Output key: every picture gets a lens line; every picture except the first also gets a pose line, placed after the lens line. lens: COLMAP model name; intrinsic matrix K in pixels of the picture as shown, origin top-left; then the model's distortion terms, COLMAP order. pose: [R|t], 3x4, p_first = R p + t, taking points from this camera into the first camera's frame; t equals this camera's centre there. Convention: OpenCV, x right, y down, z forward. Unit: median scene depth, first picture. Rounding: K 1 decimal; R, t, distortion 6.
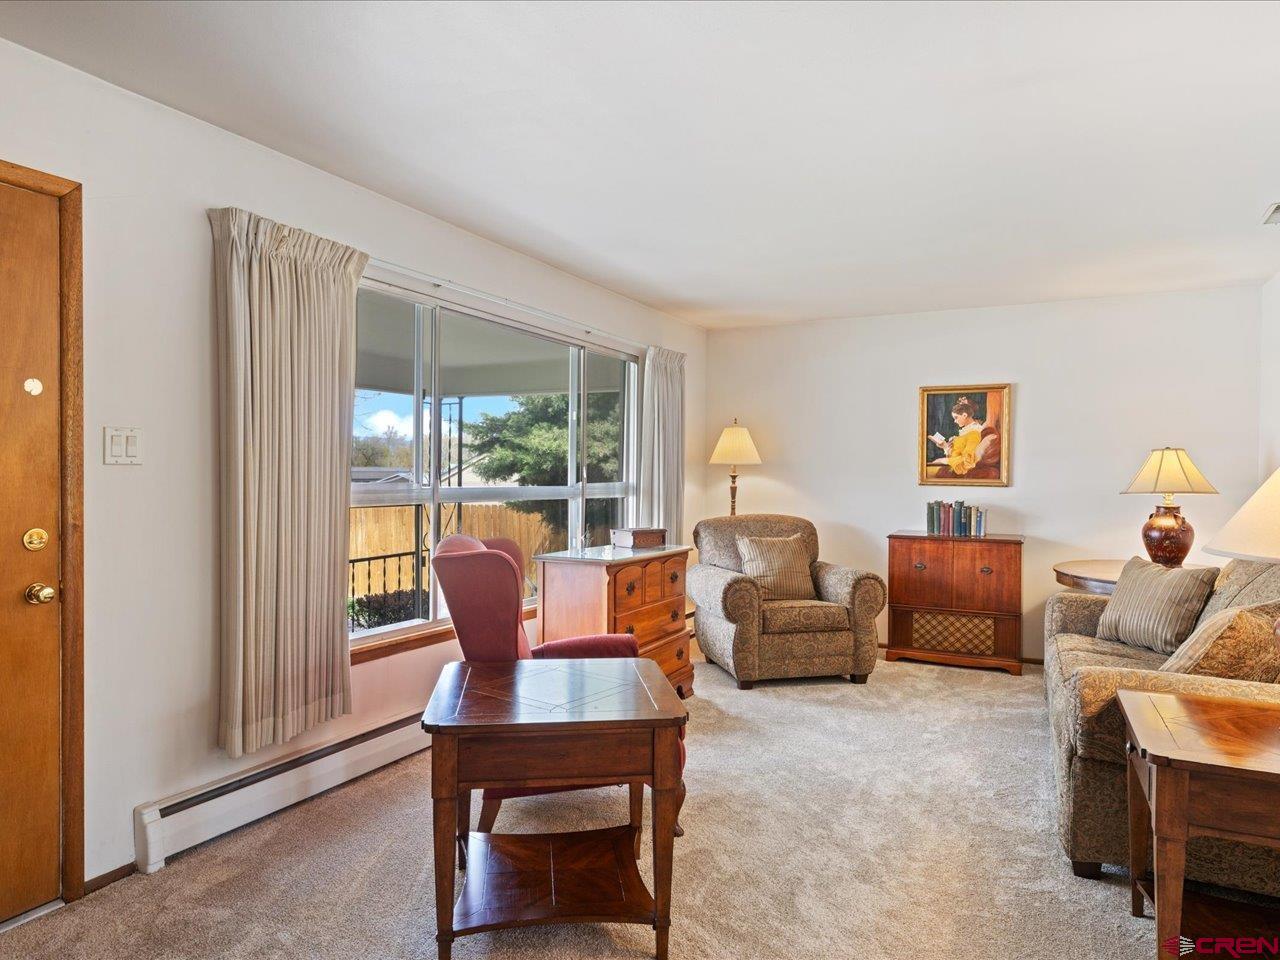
lens RADIAL K [[814.4, 0, 640.0], [0, 814.4, 480.0], [0, 0, 1]] dist [0.001567, 0.001557]
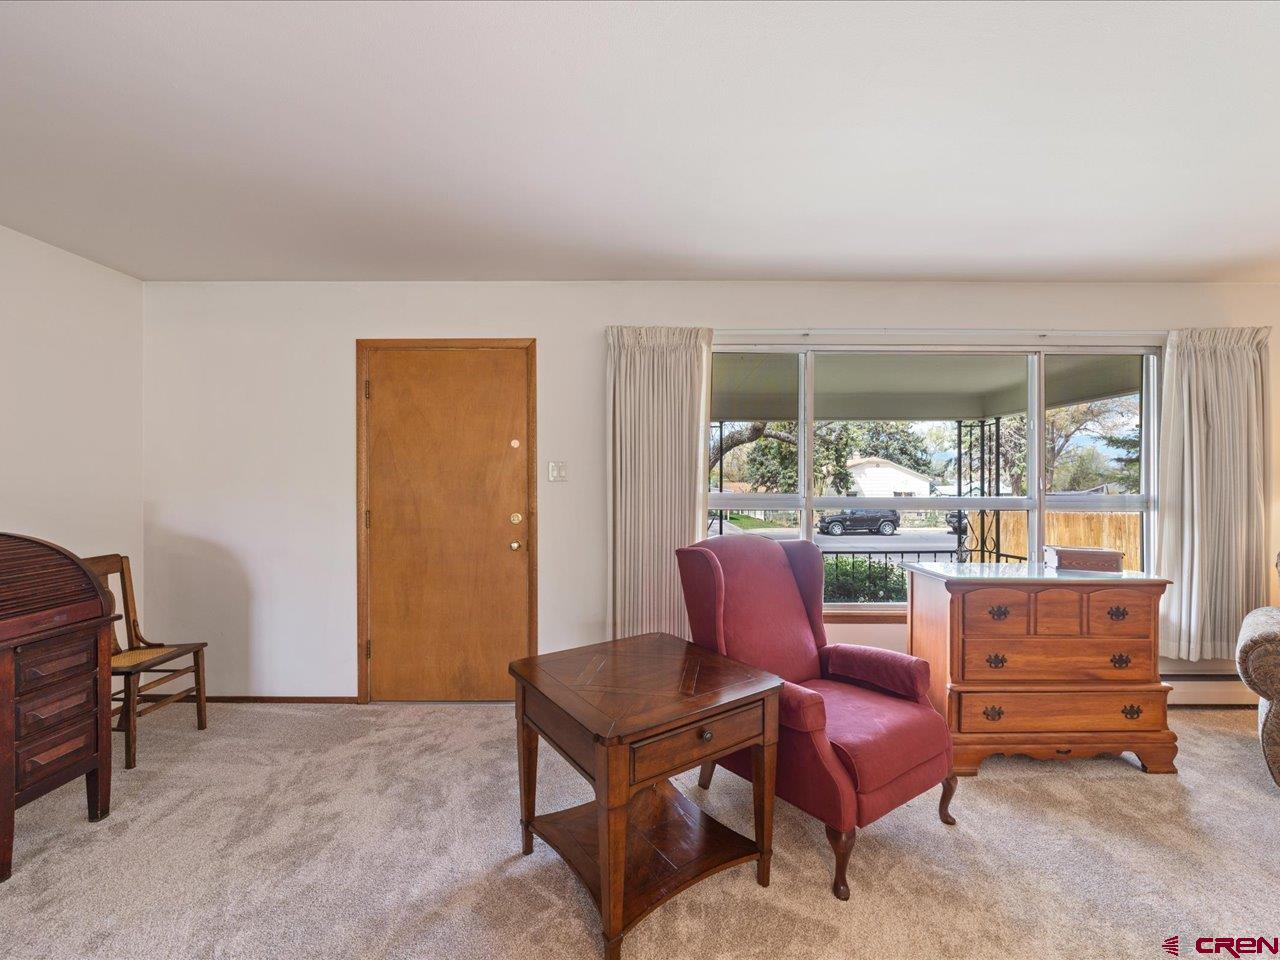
lens RADIAL K [[523.9, 0, 640.0], [0, 523.9, 480.0], [0, 0, 1]] dist [-0.001199, 0.000120]
pose [[0.461140, -0.012937, -0.887233, 0.319640], [-0.004542, 0.999846, -0.016940, -0.001738], [0.887316, 0.011842, 0.461010, 0.380730]]
